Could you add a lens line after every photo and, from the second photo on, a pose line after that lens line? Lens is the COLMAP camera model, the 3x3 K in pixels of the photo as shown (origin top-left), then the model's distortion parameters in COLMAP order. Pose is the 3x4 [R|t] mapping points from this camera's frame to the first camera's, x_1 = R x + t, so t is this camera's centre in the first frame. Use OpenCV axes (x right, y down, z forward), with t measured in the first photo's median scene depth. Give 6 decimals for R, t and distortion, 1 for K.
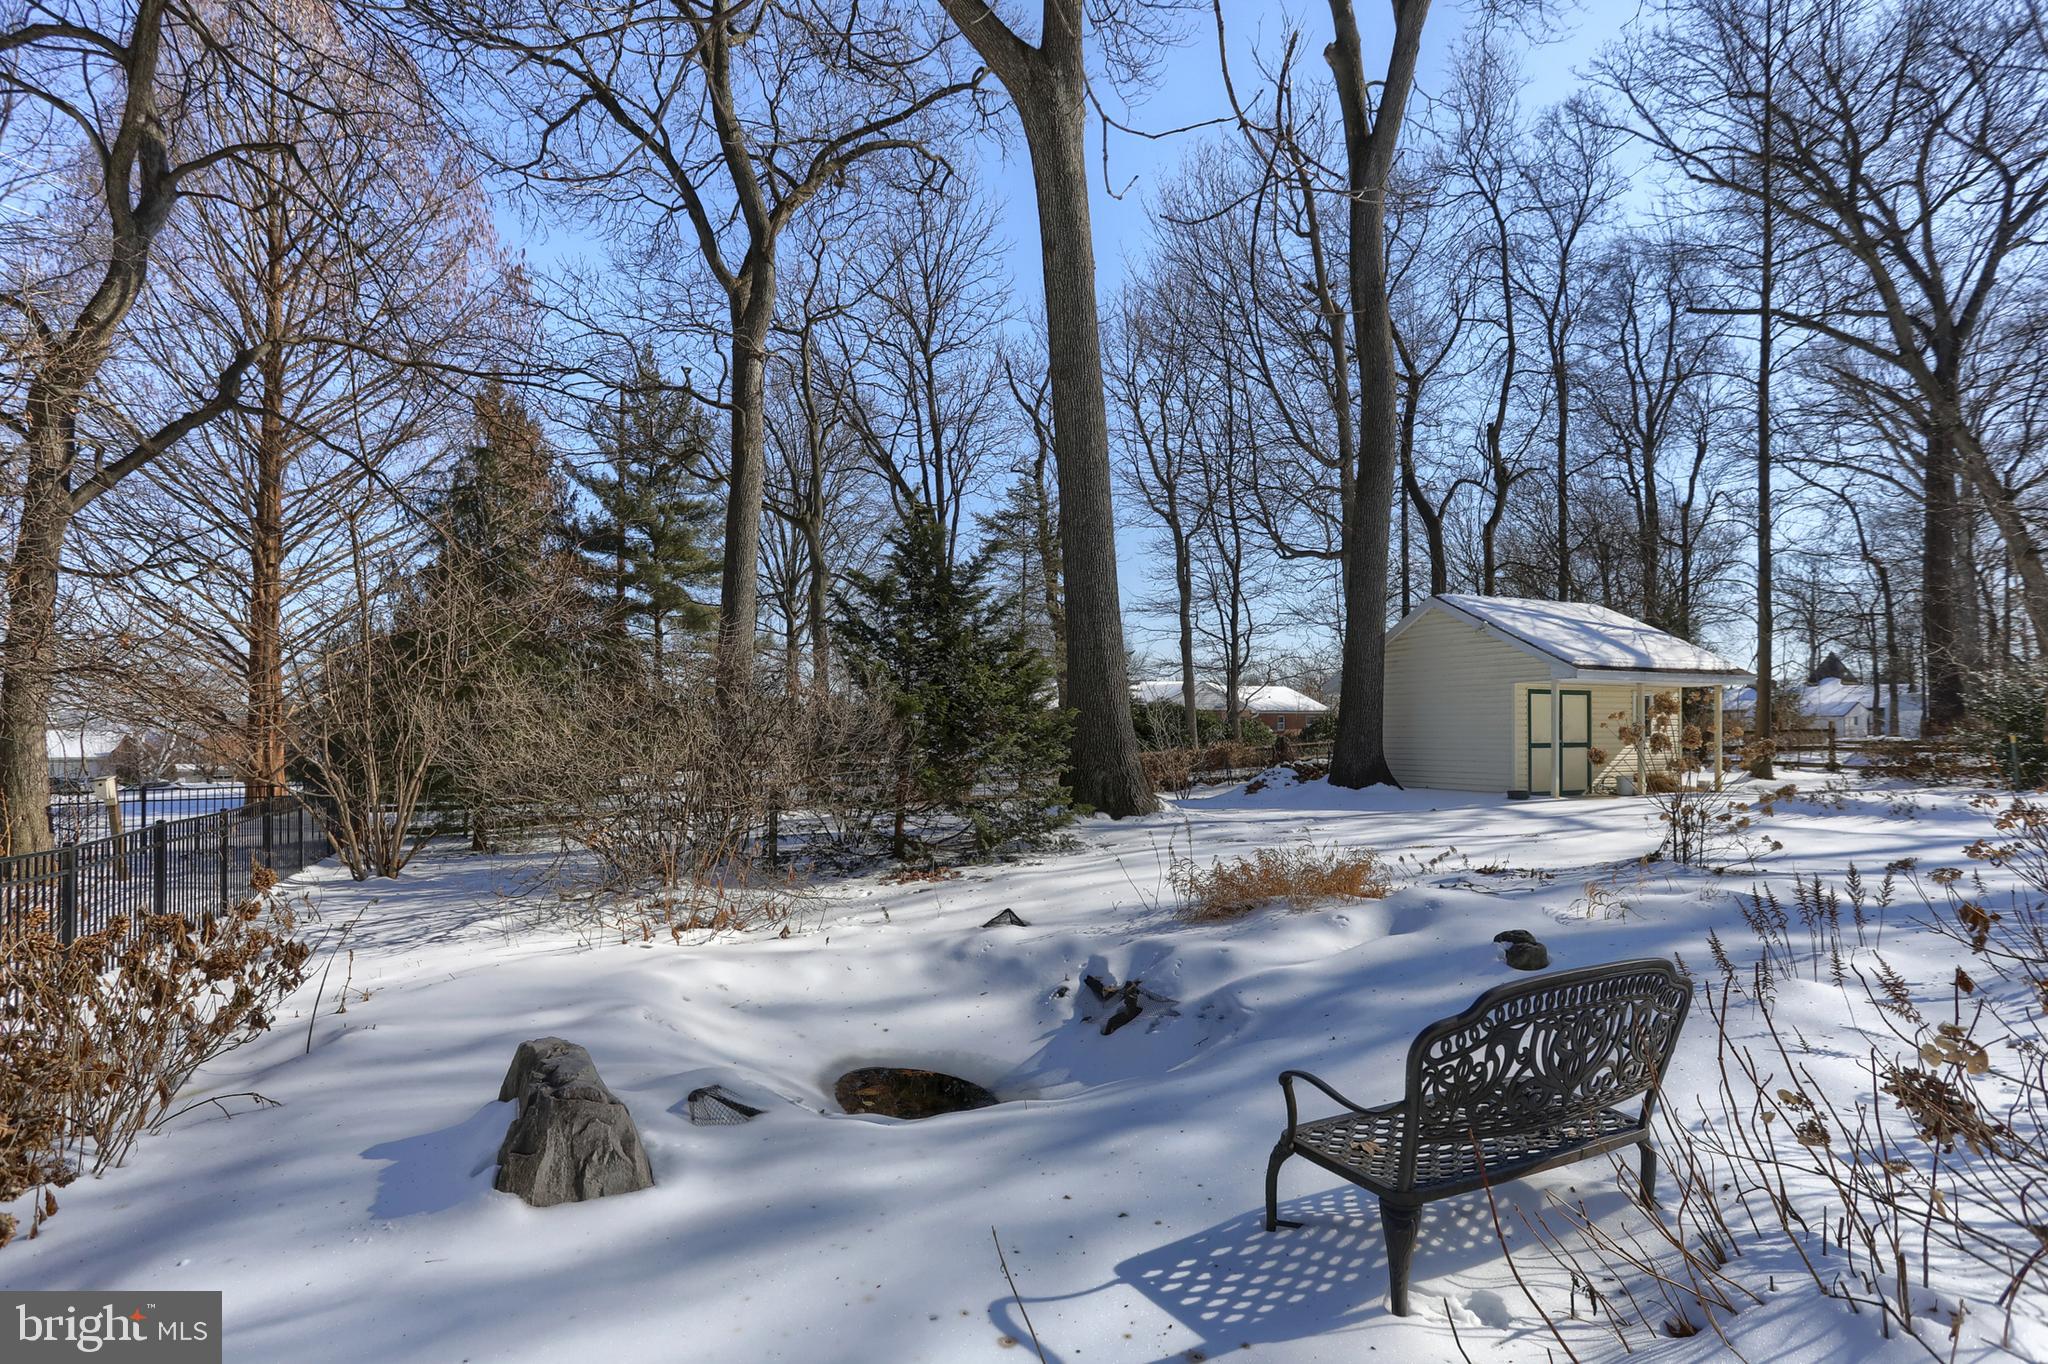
lens RADIAL K [[1011.1, 0, 1020.0], [0, 1011.1, 716.2], [0, 0, 1]] dist [-0.047250, 0.021557]
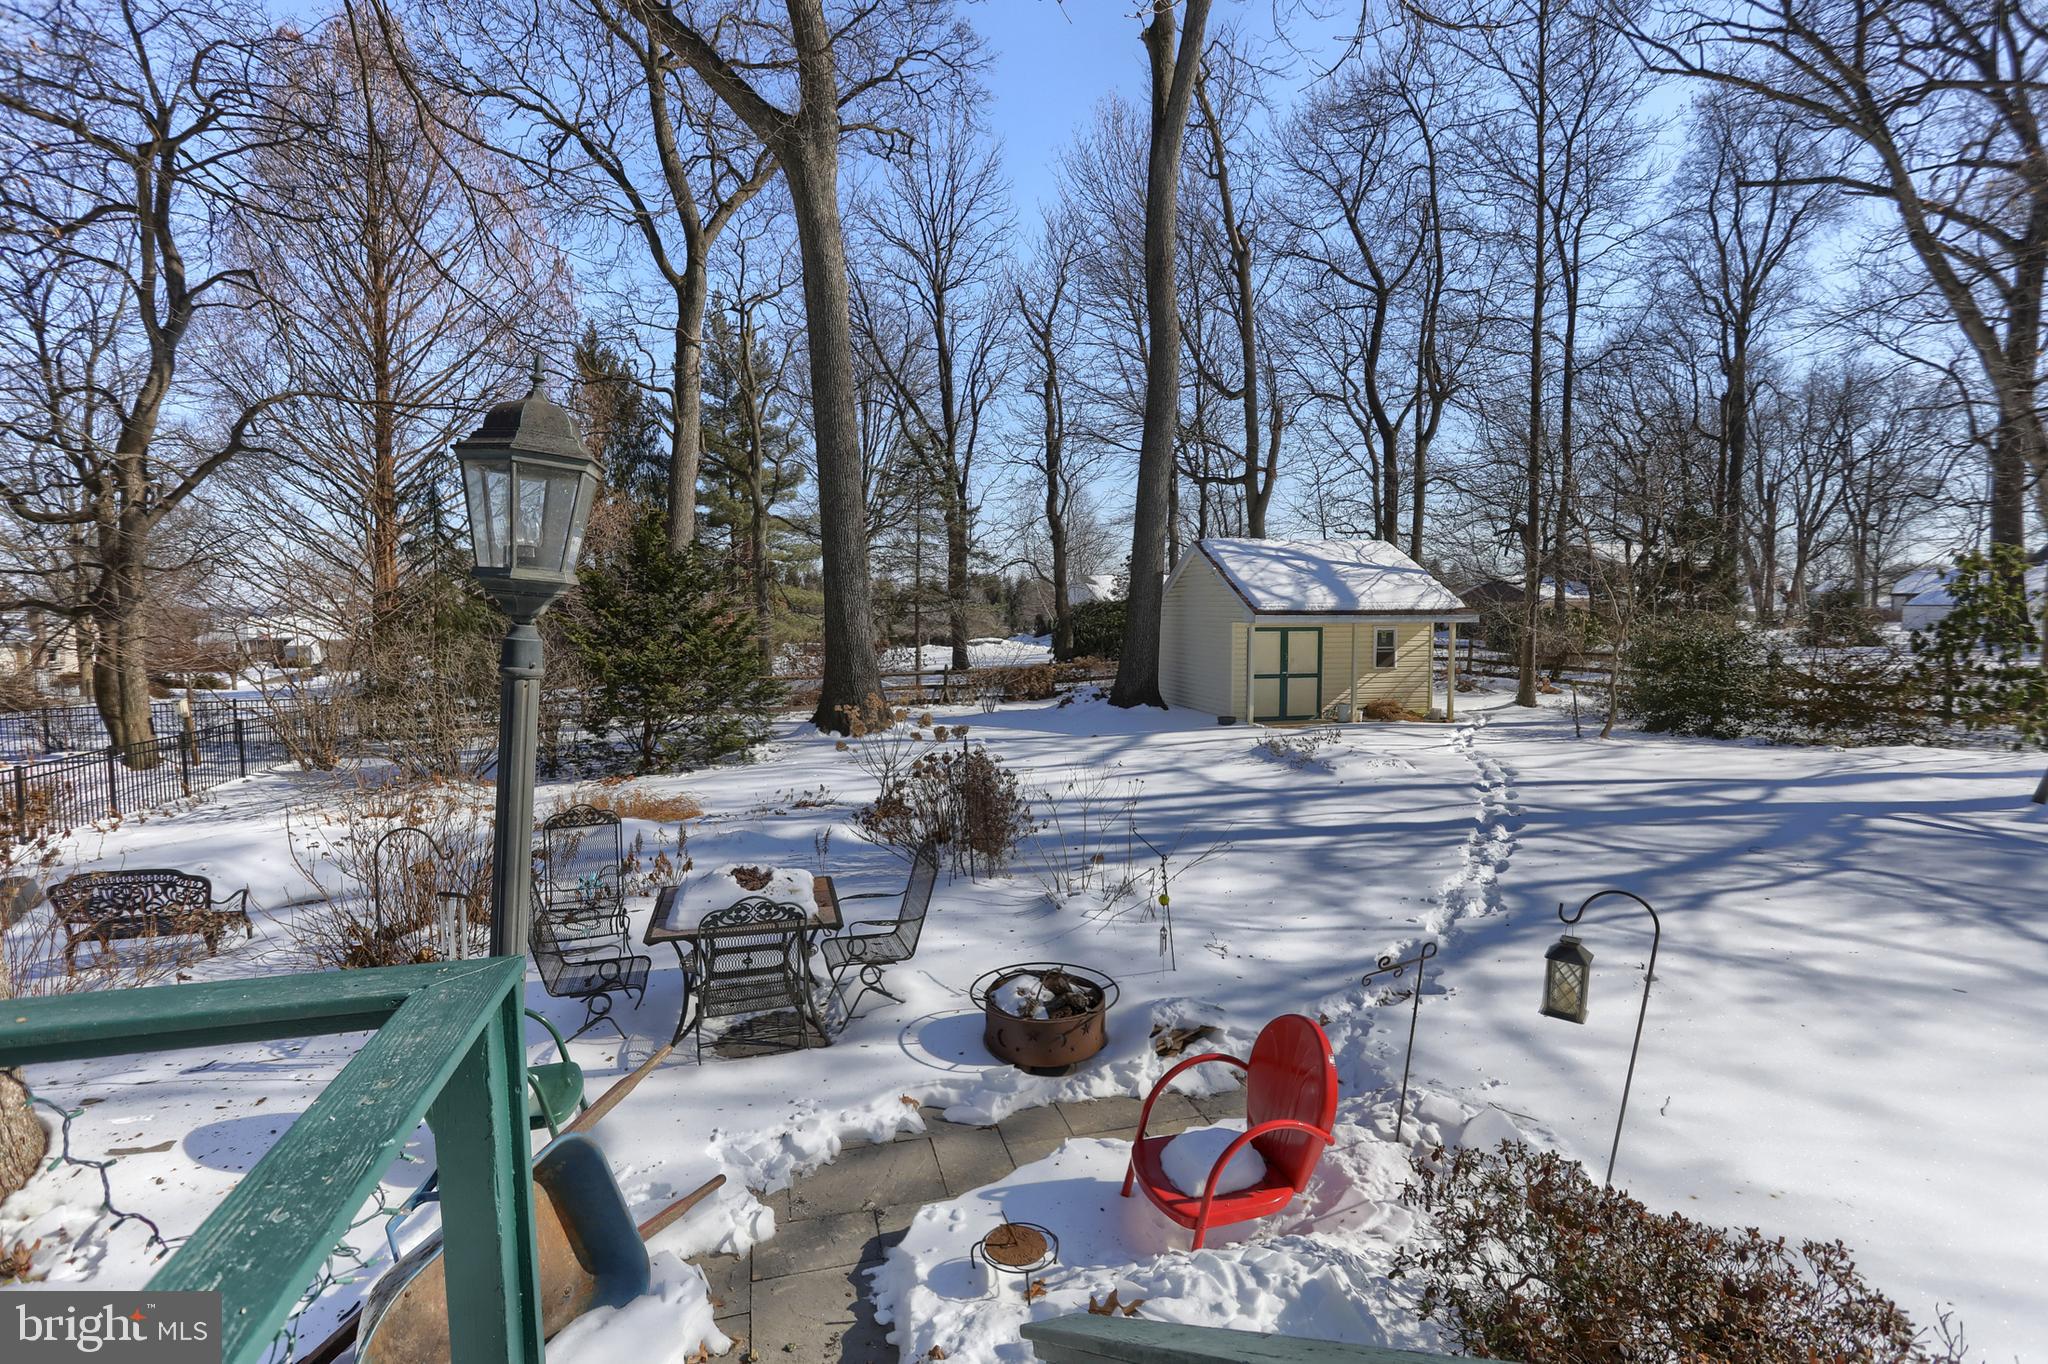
lens RADIAL K [[979.2, 0, 1025.8], [0, 979.2, 673.1], [0, 0, 1]] dist [-0.026698, 0.009669]
pose [[0.980237, 0.014175, -0.197316, 0.377857], [0.003168, 0.996177, 0.087305, -0.059124], [0.197799, -0.086205, 0.976445, -0.123171]]
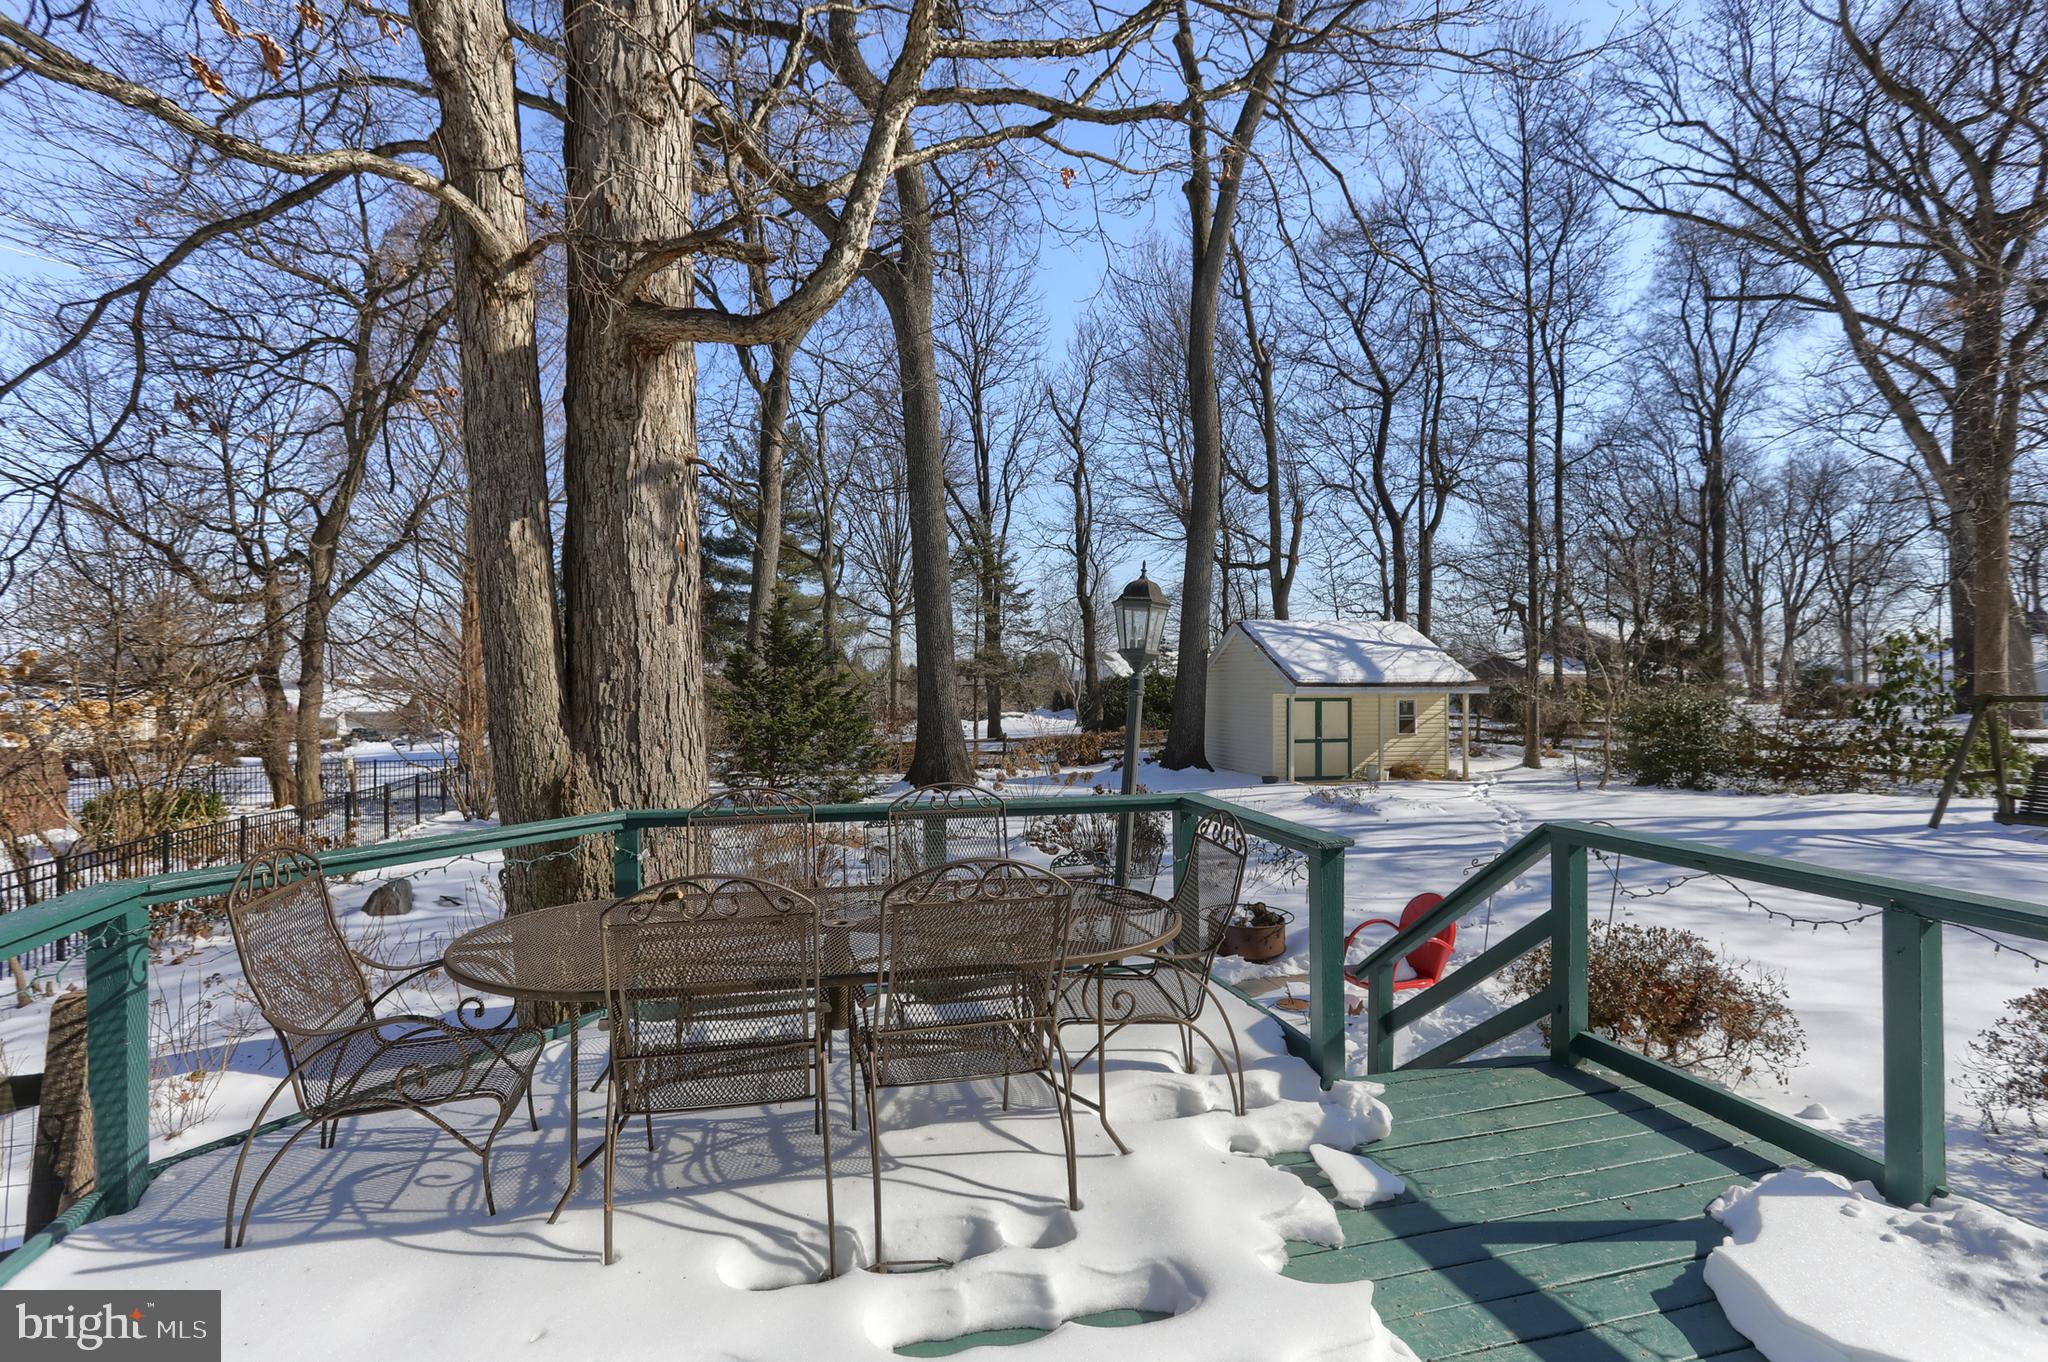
lens RADIAL K [[998.6, 0, 1024.0], [0, 998.6, 681.0], [0, 0, 1]] dist [-0.026347, 0.001160]
pose [[0.981598, 0.001879, -0.190950, 0.329347], [0.001451, 0.999849, 0.017299, -0.057983], [0.190953, -0.017258, 0.981447, -0.276814]]
